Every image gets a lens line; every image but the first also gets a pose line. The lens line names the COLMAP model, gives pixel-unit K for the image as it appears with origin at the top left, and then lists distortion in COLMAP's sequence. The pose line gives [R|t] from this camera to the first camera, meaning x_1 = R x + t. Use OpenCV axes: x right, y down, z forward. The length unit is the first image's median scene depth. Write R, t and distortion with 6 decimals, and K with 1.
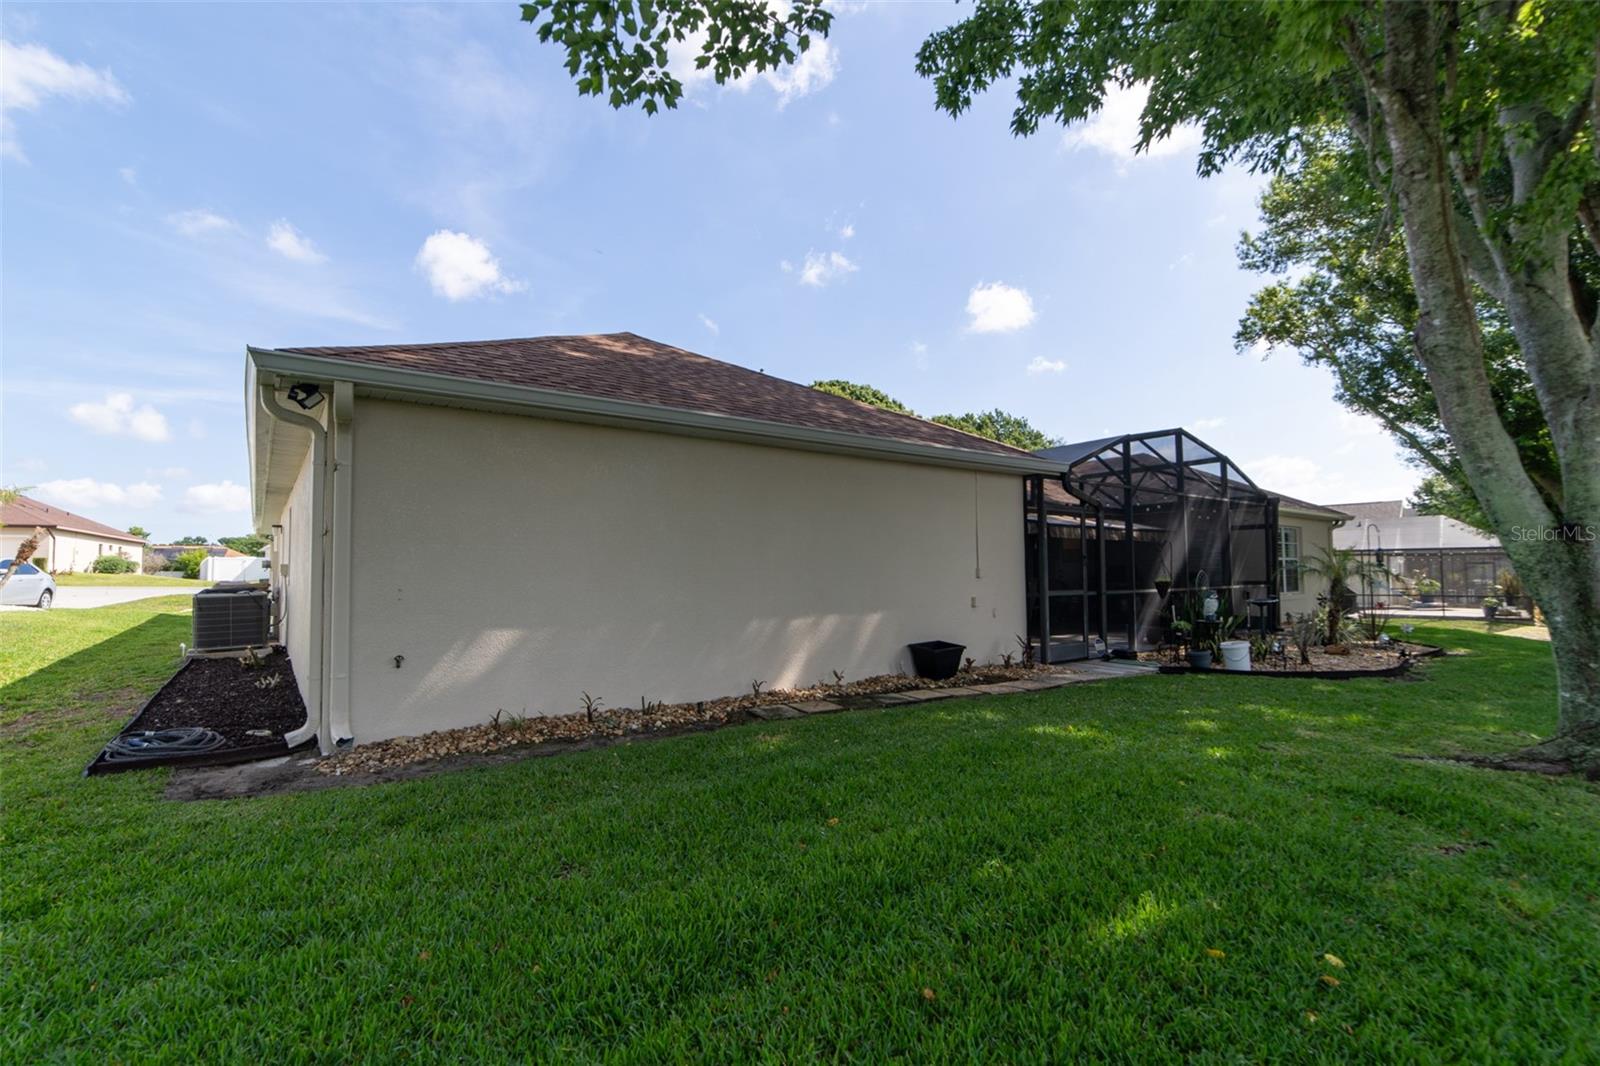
lens RADIAL K [[696.4, 0, 793.1], [0, 696.4, 572.7], [0, 0, 1]] dist [-0.009285, 0.000345]
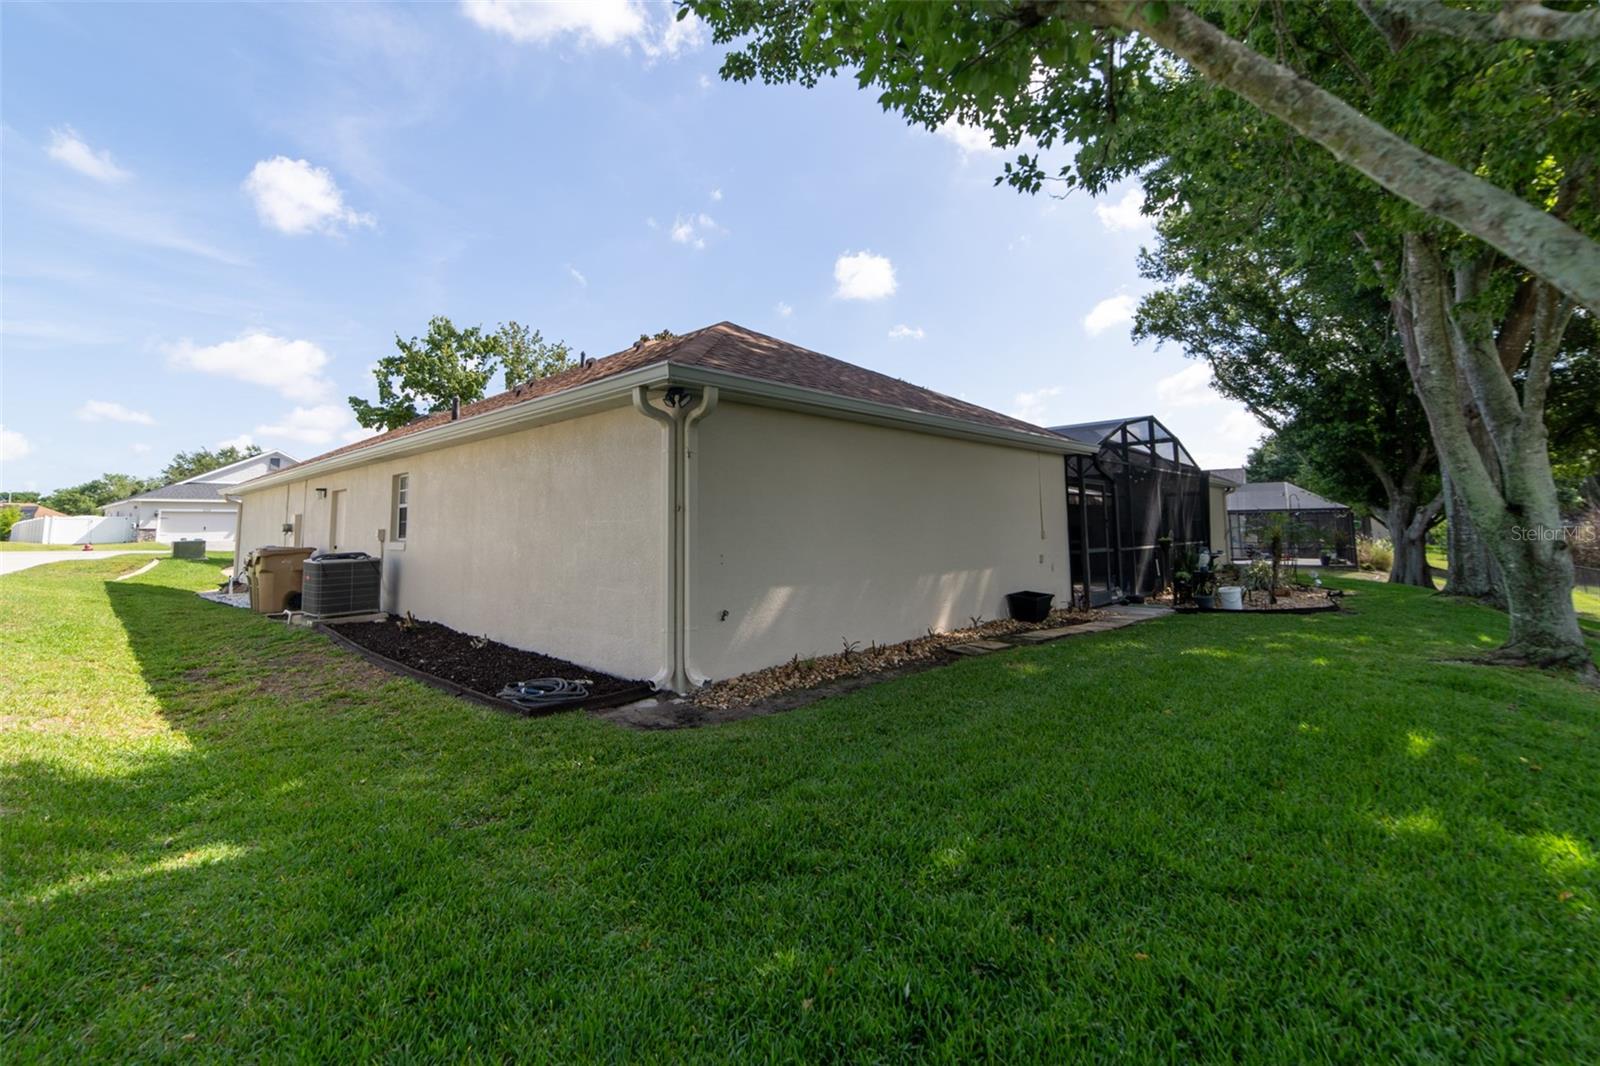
lens RADIAL K [[690.5, 0, 799.3], [0, 690.5, 492.6], [0, 0, 1]] dist [-0.003757, -0.000531]
pose [[0.983580, 0.004839, 0.180406, -0.355590], [0.004861, 0.998567, -0.053286, -0.010684], [-0.180406, 0.053288, 0.982148, -0.113483]]
